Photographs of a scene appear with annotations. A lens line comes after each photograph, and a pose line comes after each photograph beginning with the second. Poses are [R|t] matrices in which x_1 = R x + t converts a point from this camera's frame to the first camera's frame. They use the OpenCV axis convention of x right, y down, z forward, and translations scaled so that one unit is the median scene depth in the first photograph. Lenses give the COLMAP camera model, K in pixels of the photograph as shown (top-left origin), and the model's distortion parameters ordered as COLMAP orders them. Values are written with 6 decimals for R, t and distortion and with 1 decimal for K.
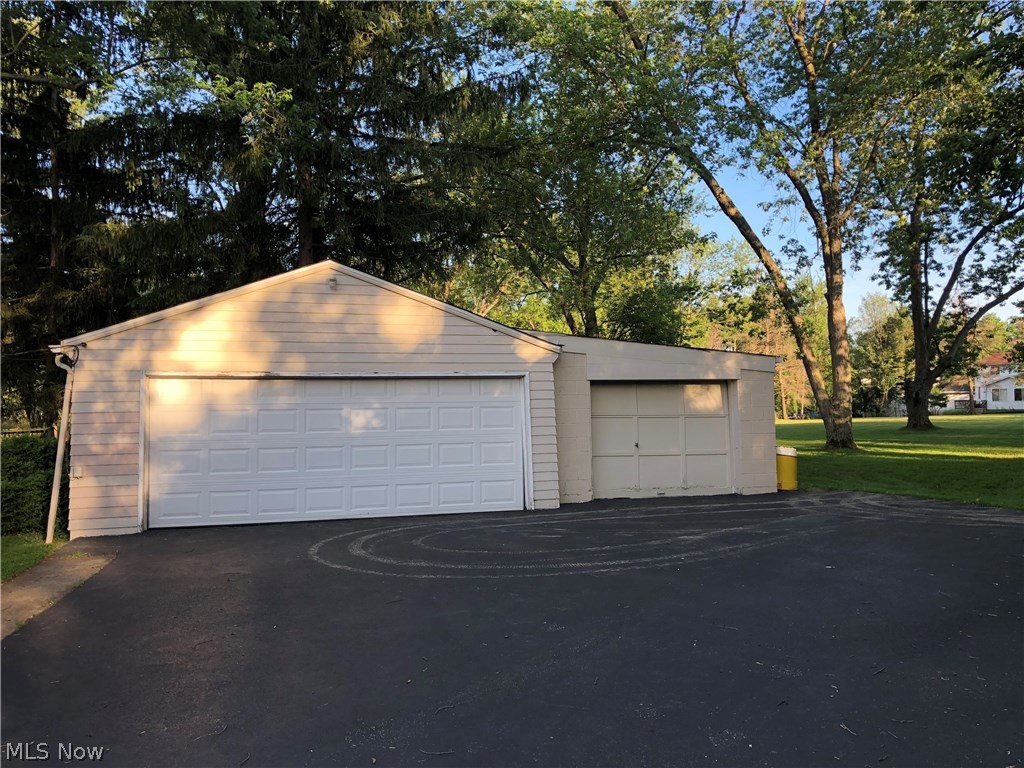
lens RADIAL K [[812.9, 0, 512.0], [0, 812.9, 384.0], [0, 0, 1]] dist [0.009274, -0.011827]
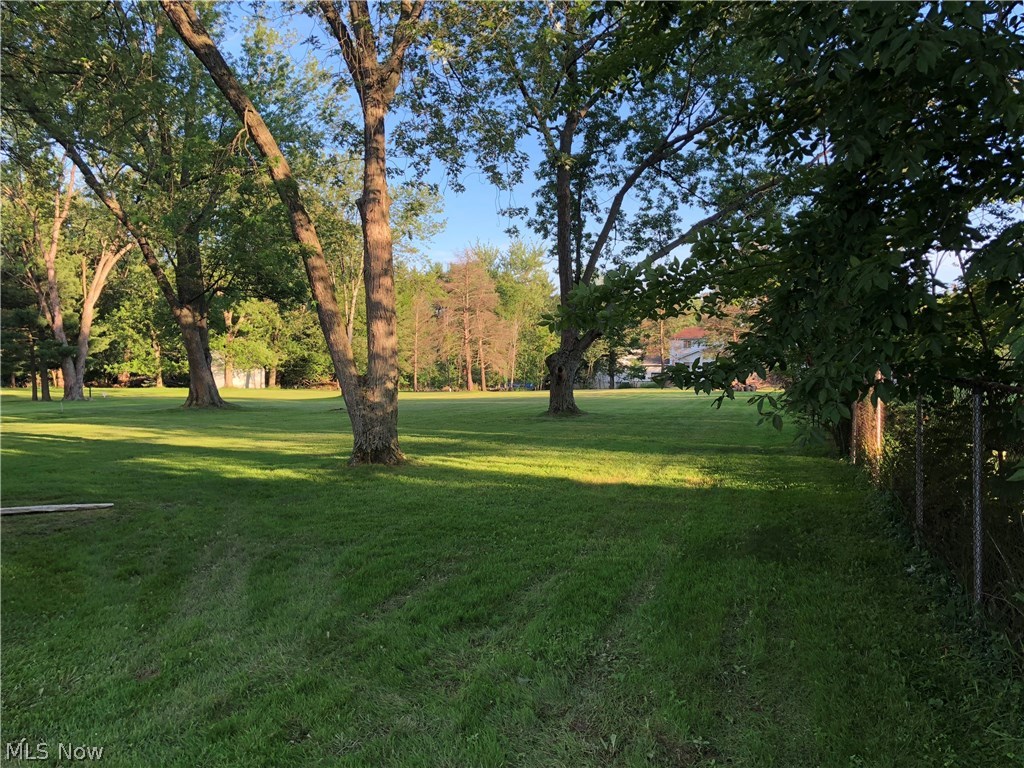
lens RADIAL K [[812.9, 0, 512.0], [0, 812.9, 384.0], [0, 0, 1]] dist [0.009274, -0.011827]
pose [[0.951284, 0.009744, 0.308162, 0.197248], [-0.022457, 0.999035, 0.037735, -0.001924], [-0.307497, -0.042817, 0.950585, 0.255211]]
